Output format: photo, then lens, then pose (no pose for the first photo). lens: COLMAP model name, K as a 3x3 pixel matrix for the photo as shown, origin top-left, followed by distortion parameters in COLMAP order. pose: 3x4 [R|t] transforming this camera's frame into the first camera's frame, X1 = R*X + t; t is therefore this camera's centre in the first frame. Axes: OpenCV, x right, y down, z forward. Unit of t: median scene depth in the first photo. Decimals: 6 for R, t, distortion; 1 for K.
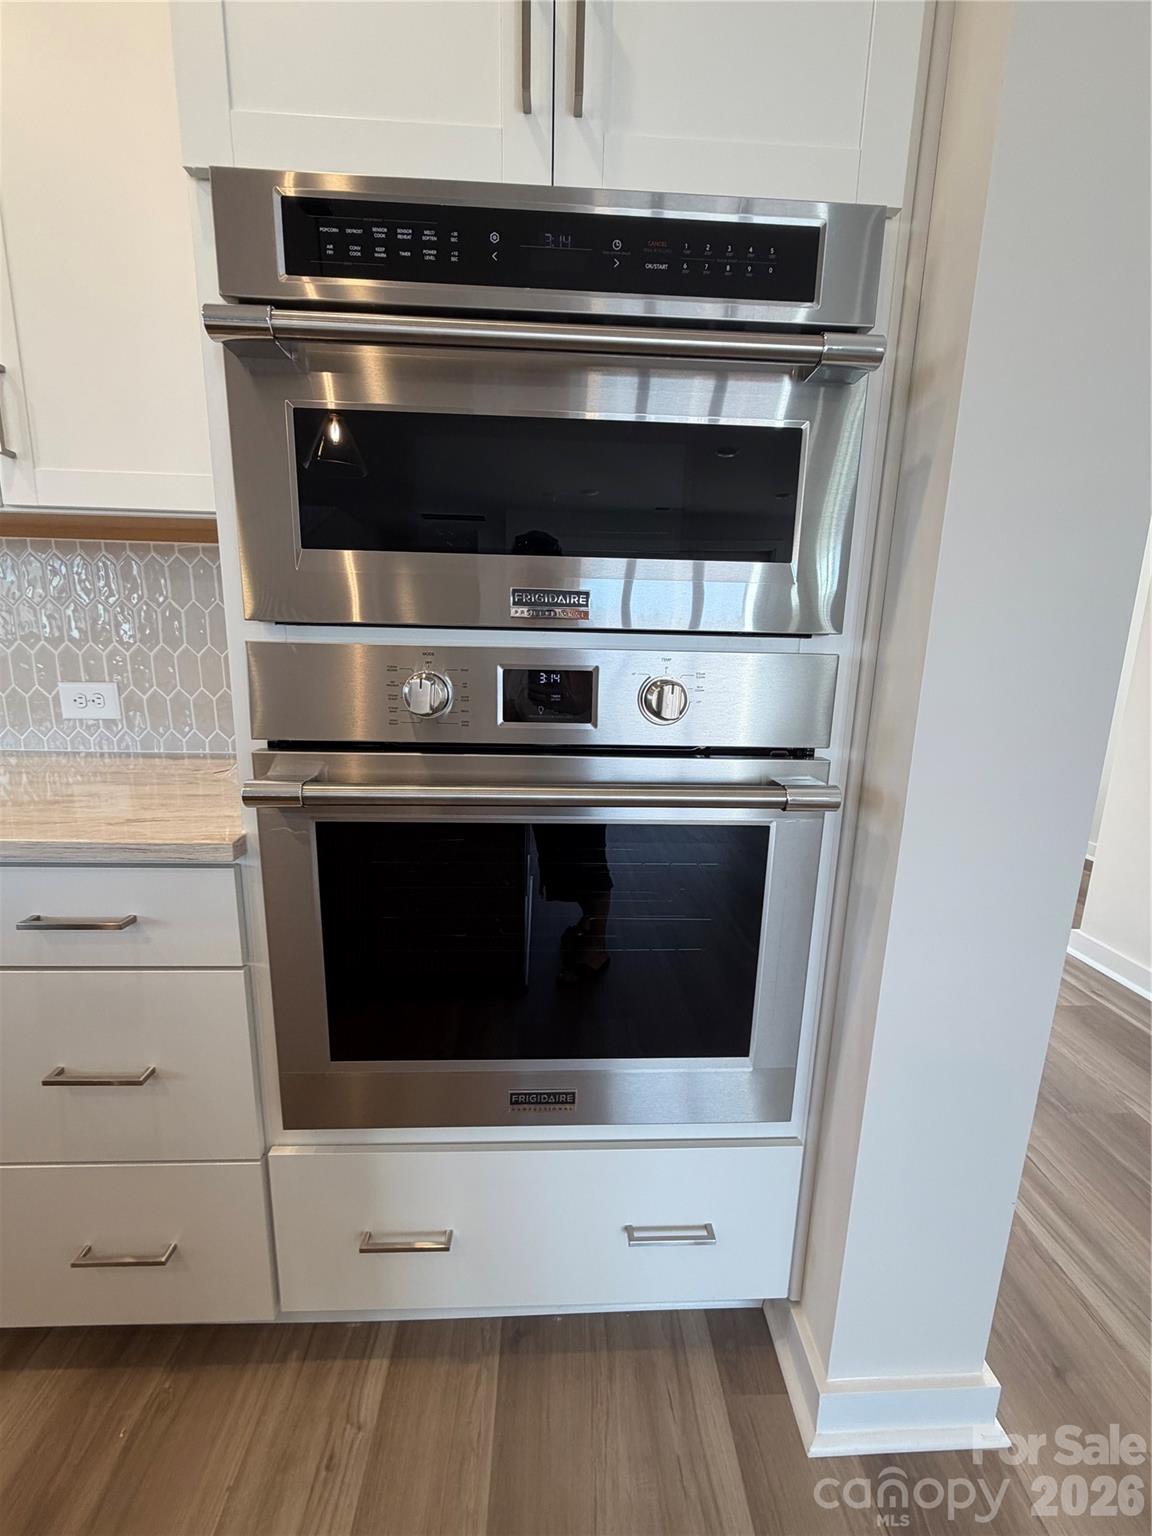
lens RADIAL K [[619.1, 0, 575.8], [0, 619.1, 774.1], [0, 0, 1]] dist [-0.001163, 0.000167]
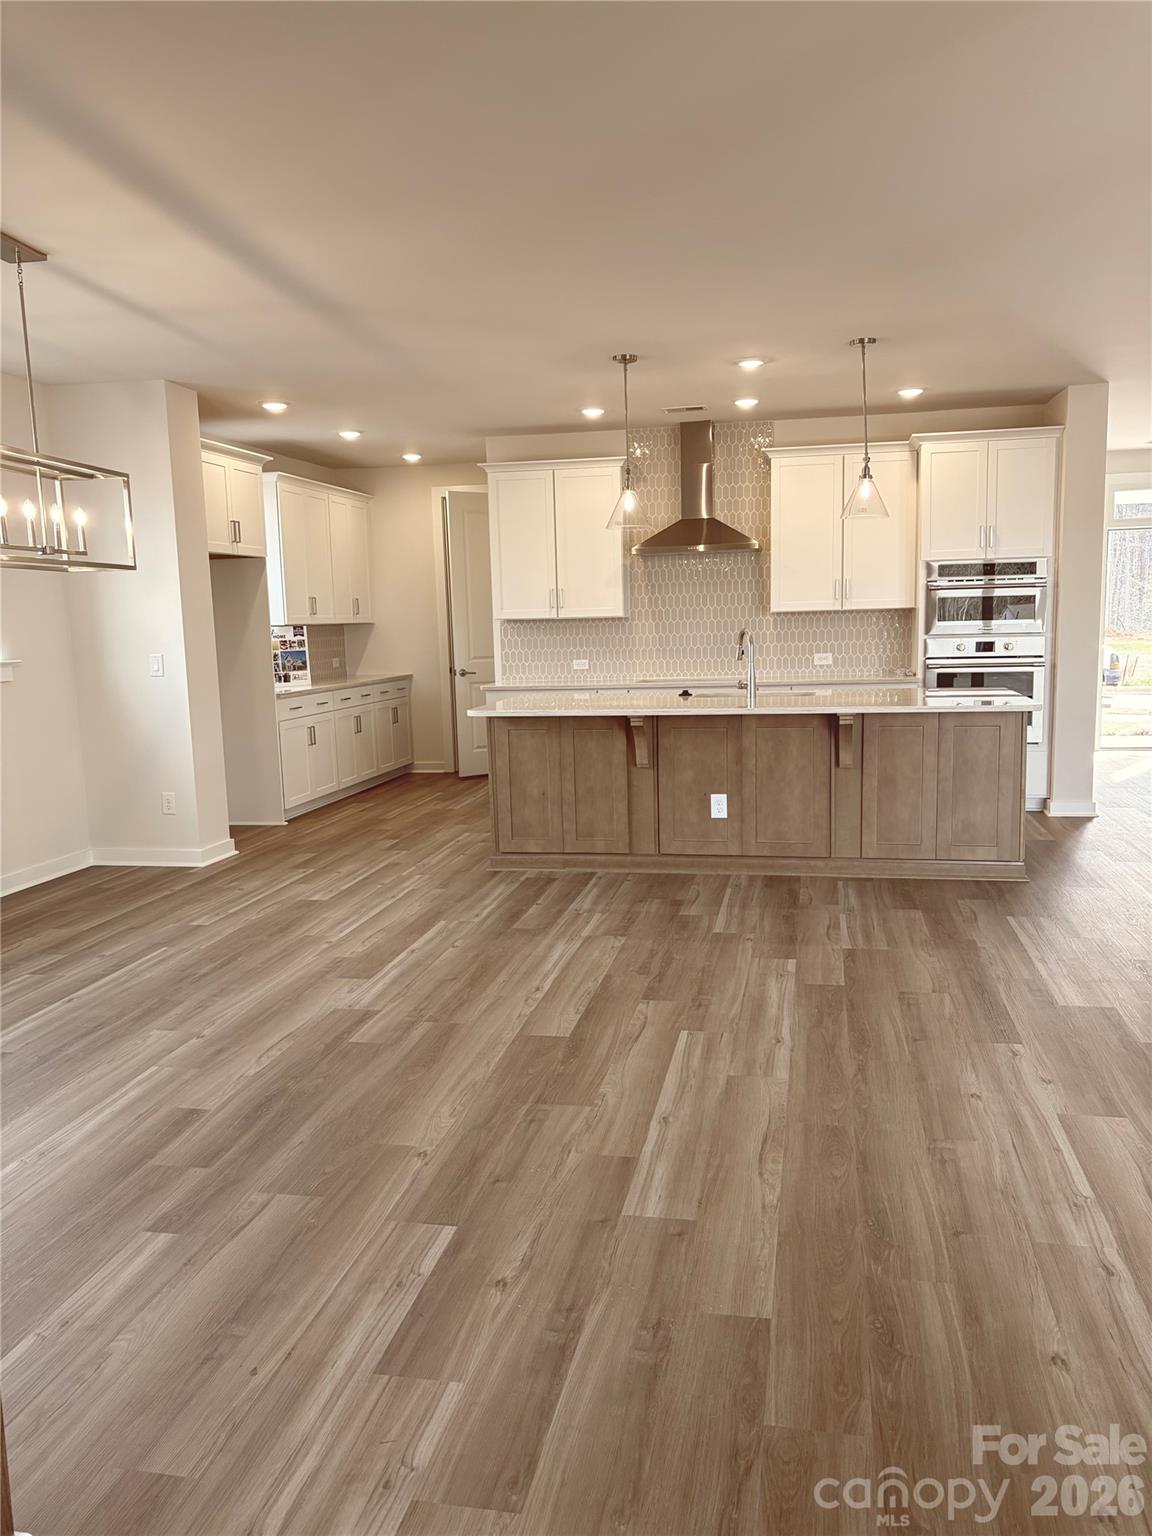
lens RADIAL K [[1166.4, 0, 584.0], [0, 1166.4, 797.6], [0, 0, 1]] dist [0.038521, -0.032216]
pose [[0.972241, -0.010971, -0.233725, -1.012995], [-0.001452, 0.998598, -0.052915, 1.638582], [0.233978, 0.051785, 0.970862, -9.151119]]
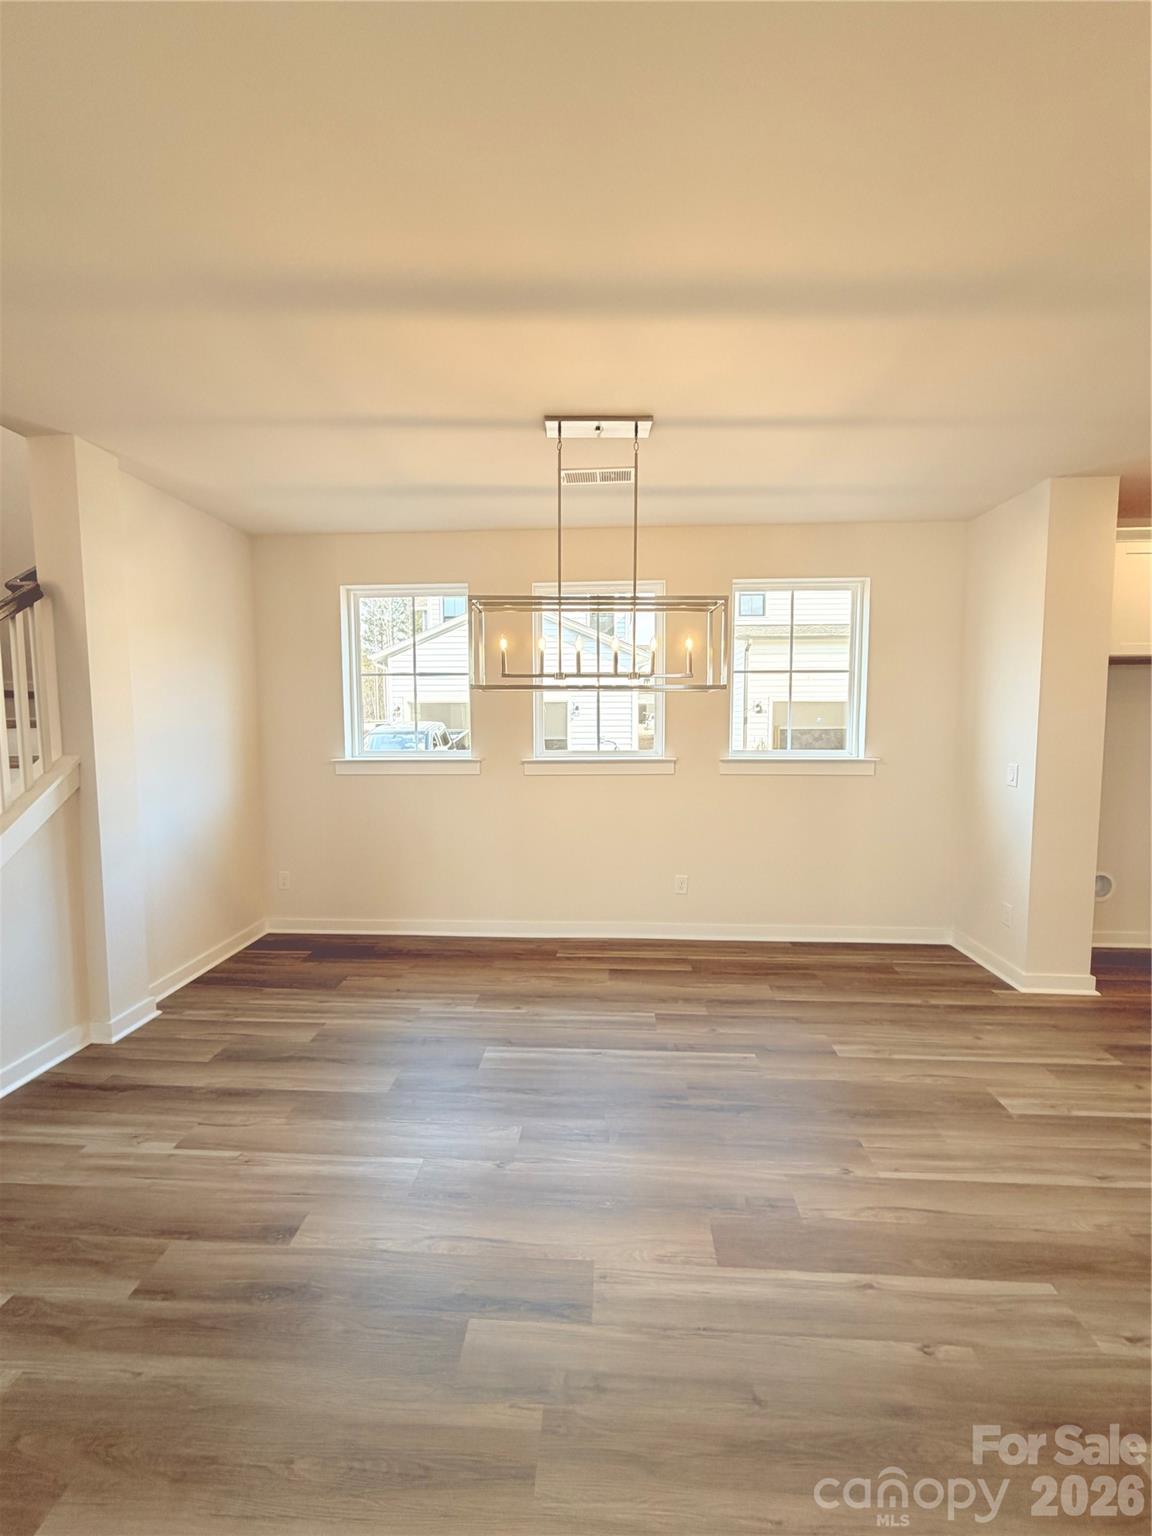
lens RADIAL K [[619.1, 0, 577.2], [0, 619.1, 761.1], [0, 0, 1]] dist [-0.001163, 0.000167]
pose [[-0.090245, 0.049647, -0.994681, -1.345281], [-0.207326, 0.975939, 0.067522, 0.477209], [0.974101, 0.212317, -0.077780, -4.322610]]
